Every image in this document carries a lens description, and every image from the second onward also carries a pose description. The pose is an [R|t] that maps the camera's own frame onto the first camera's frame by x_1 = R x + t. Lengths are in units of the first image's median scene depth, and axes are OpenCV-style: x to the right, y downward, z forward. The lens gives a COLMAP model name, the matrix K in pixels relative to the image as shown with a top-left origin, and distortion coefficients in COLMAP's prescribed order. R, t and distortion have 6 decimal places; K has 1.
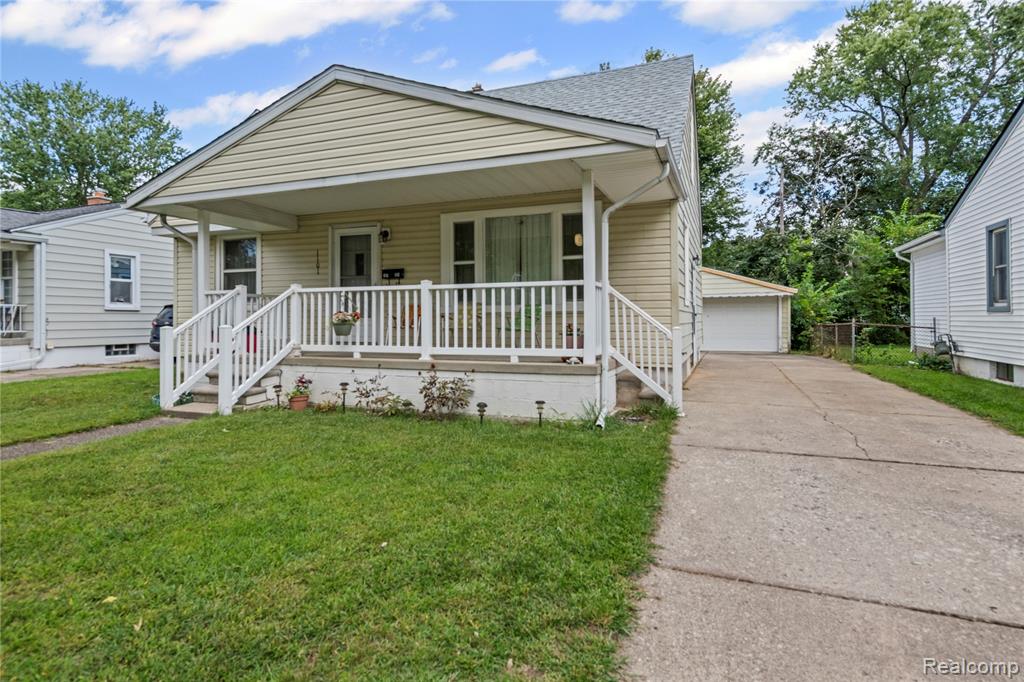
lens RADIAL K [[552.6, 0, 510.1], [0, 552.6, 319.8], [0, 0, 1]] dist [0.003376, 0.000485]
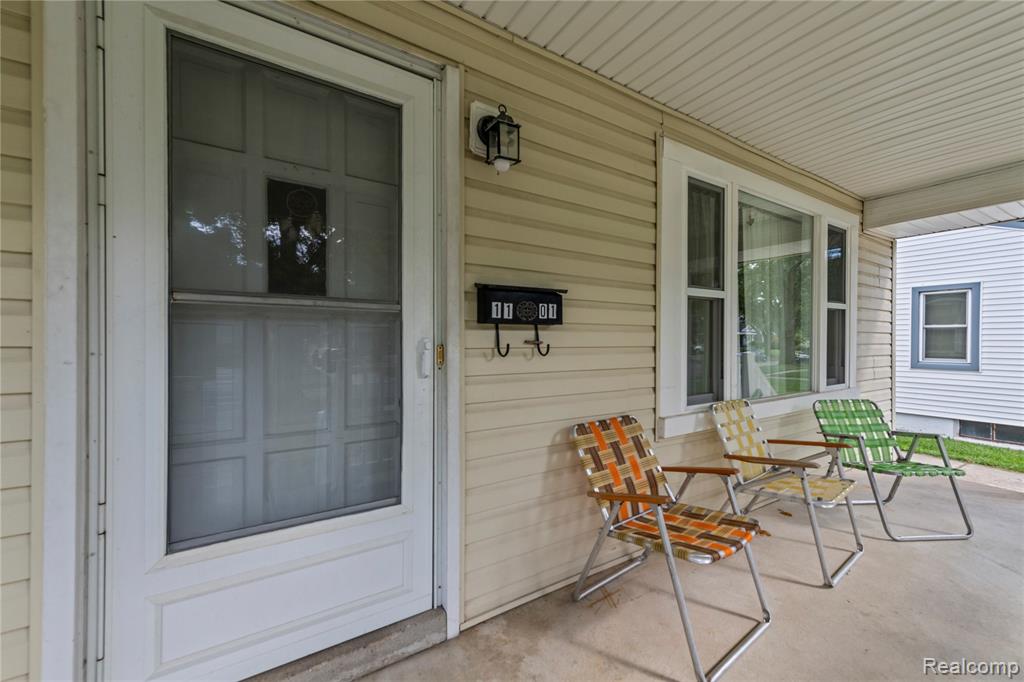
lens RADIAL K [[406.0, 0, 515.9], [0, 406.0, 340.2], [0, 0, 1]] dist [0.016606, -0.000026]
pose [[0.588209, 0.003667, 0.808701, -0.379748], [-0.002788, 0.999993, -0.002507, -0.070925], [-0.808704, -0.000779, 0.588215, 0.943736]]
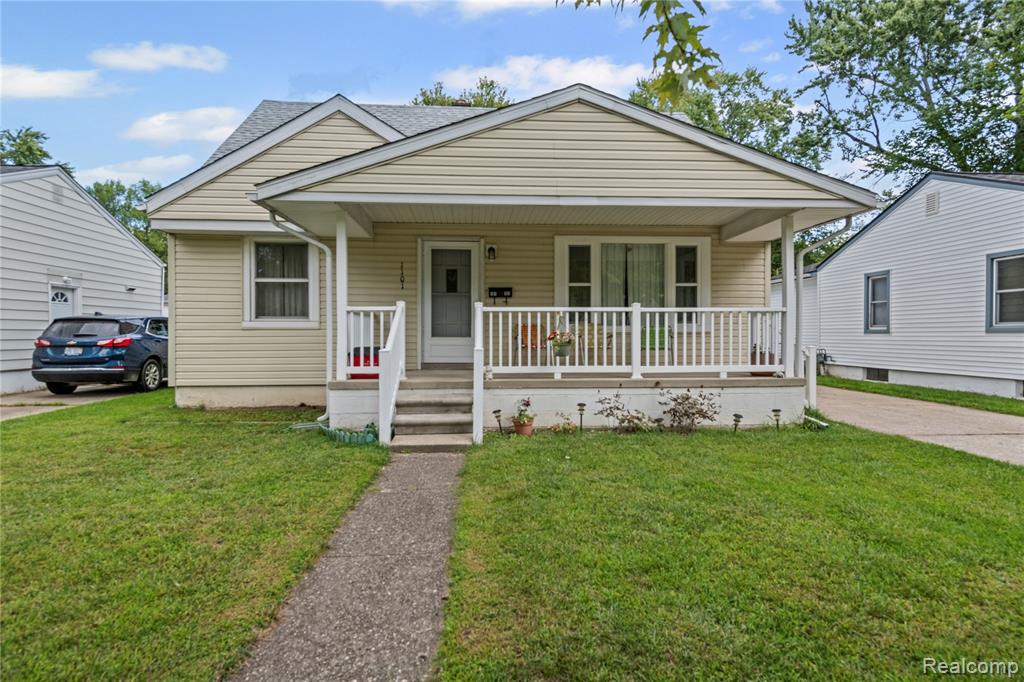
lens RADIAL K [[550.0, 0, 512.0], [0, 550.0, 341.0], [0, 0, 1]] dist [0.003771, 0.000657]
pose [[0.904103, -0.002606, 0.427306, -0.642239], [-0.001486, 0.999956, 0.009242, -0.006566], [-0.427311, -0.008991, 0.904060, 0.117943]]
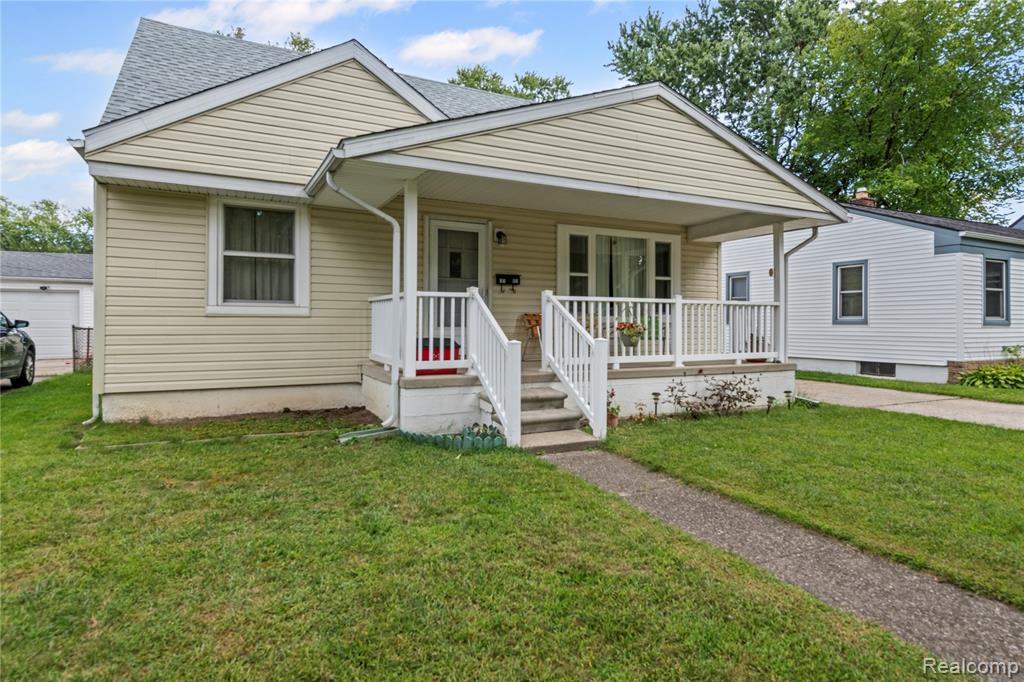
lens RADIAL K [[569.7, 0, 511.1], [0, 569.7, 319.6], [0, 0, 1]] dist [0.003915, -0.000270]
pose [[0.666547, 0.011421, 0.745375, -0.966928], [-0.005313, 0.999930, -0.010571, -0.006504], [-0.745444, 0.003086, 0.666561, 0.381723]]
